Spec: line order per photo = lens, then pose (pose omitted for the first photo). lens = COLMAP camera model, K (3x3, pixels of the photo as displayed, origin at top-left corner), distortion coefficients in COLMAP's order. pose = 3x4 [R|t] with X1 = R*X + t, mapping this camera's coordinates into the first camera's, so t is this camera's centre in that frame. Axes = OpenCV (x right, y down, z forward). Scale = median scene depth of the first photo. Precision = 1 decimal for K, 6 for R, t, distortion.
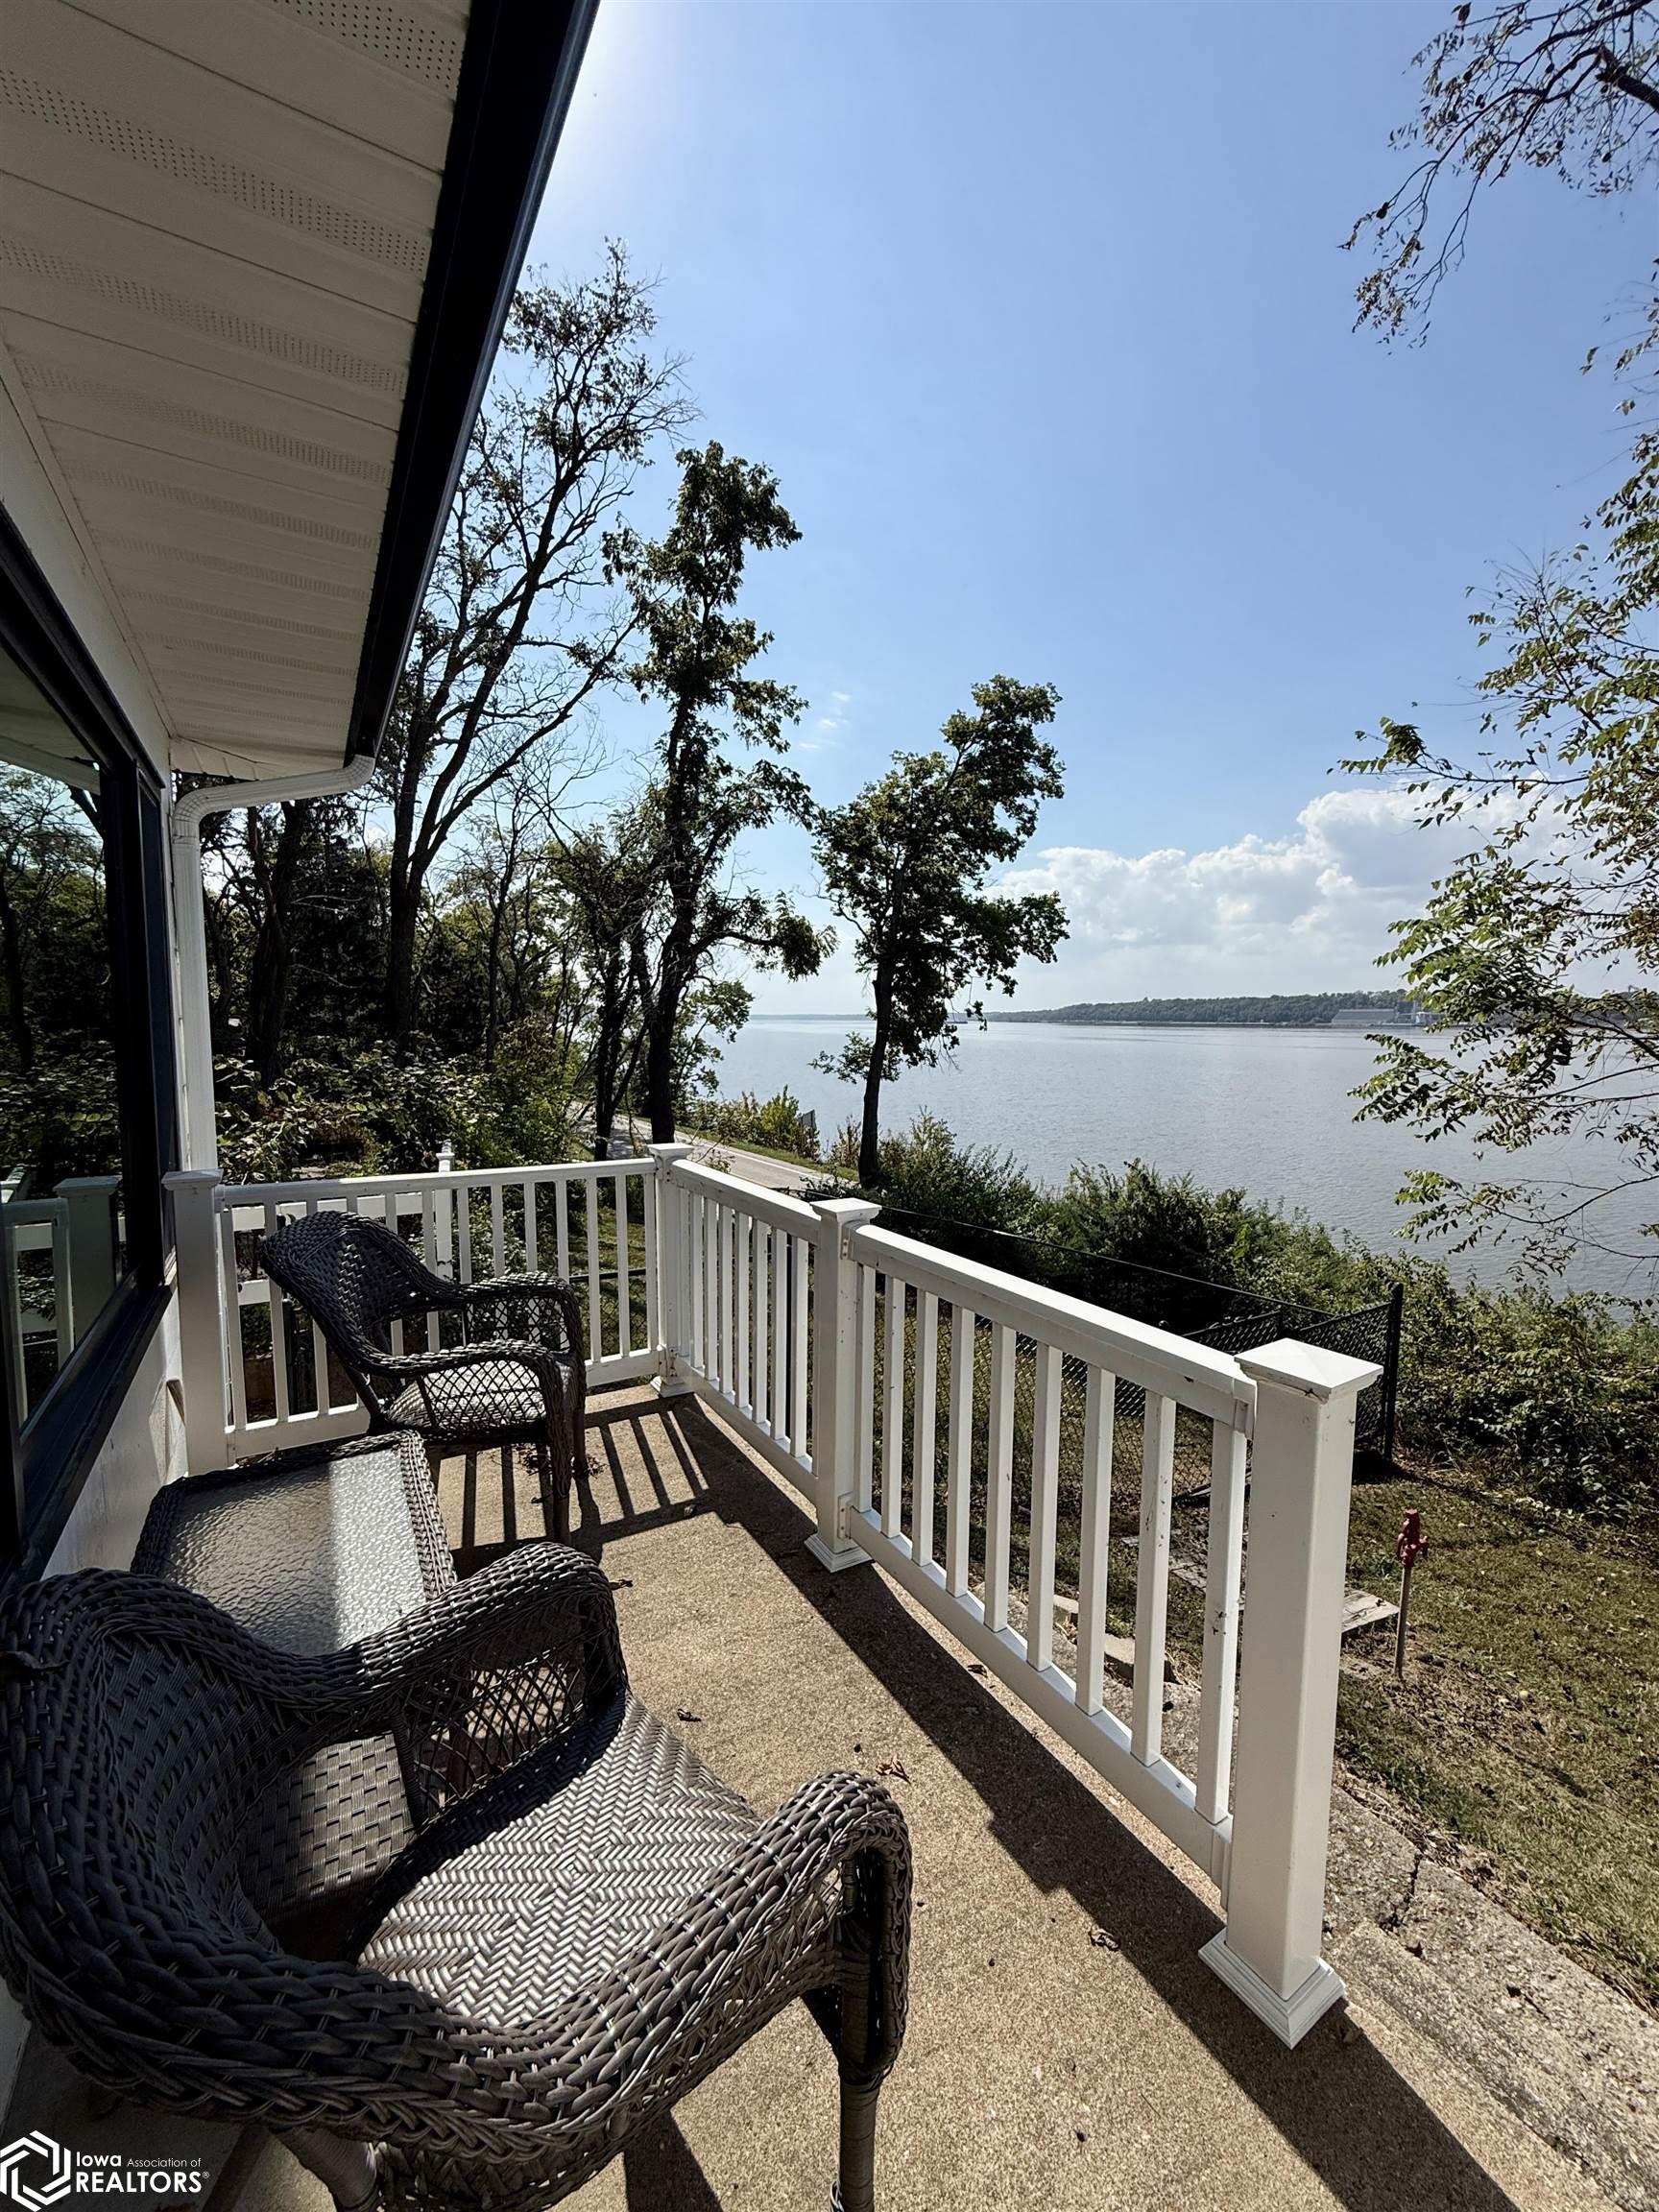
lens RADIAL K [[876.0, 0, 826.1], [0, 876.0, 1120.3], [0, 0, 1]] dist [-0.005789, 0.001504]
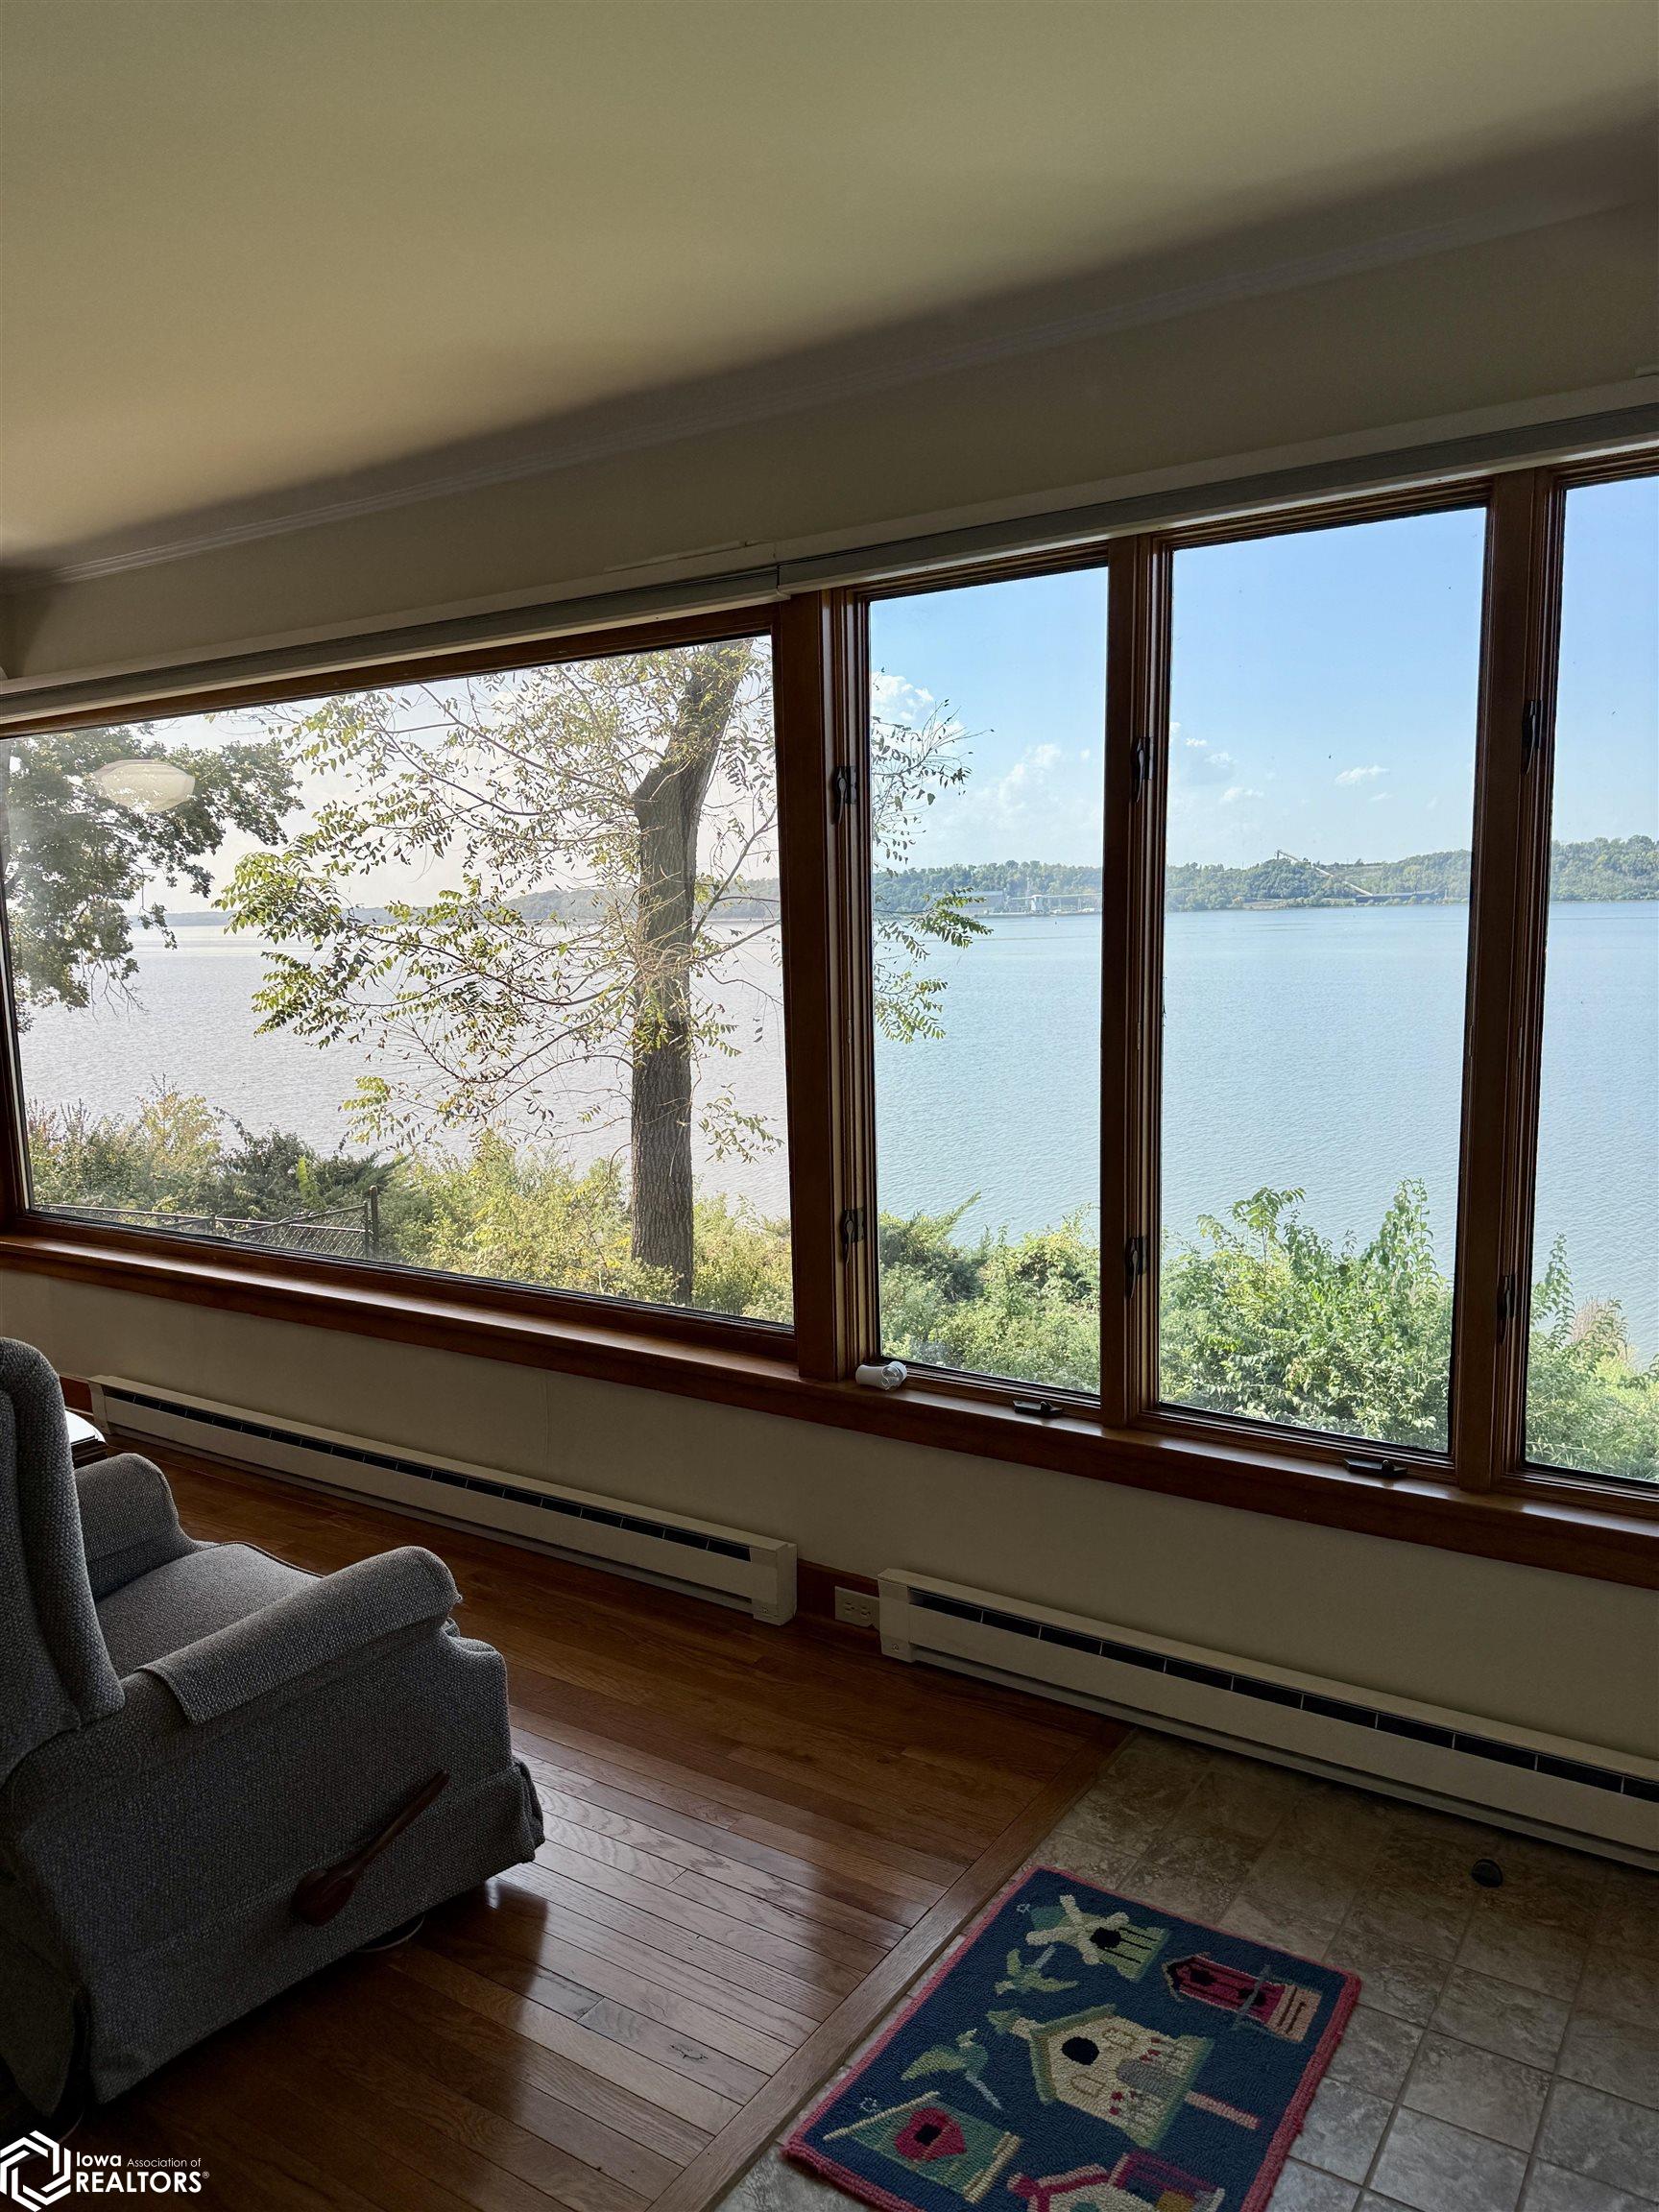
lens RADIAL K [[1538.6, 0, 830.0], [0, 1538.6, 1115.6], [0, 0, 1]] dist [0.072400, -0.081559]
pose [[0.898424, -0.080859, 0.431621, 0.104022], [0.075833, 0.996702, 0.028874, 0.026859], [-0.432532, 0.006790, 0.901593, -0.270257]]
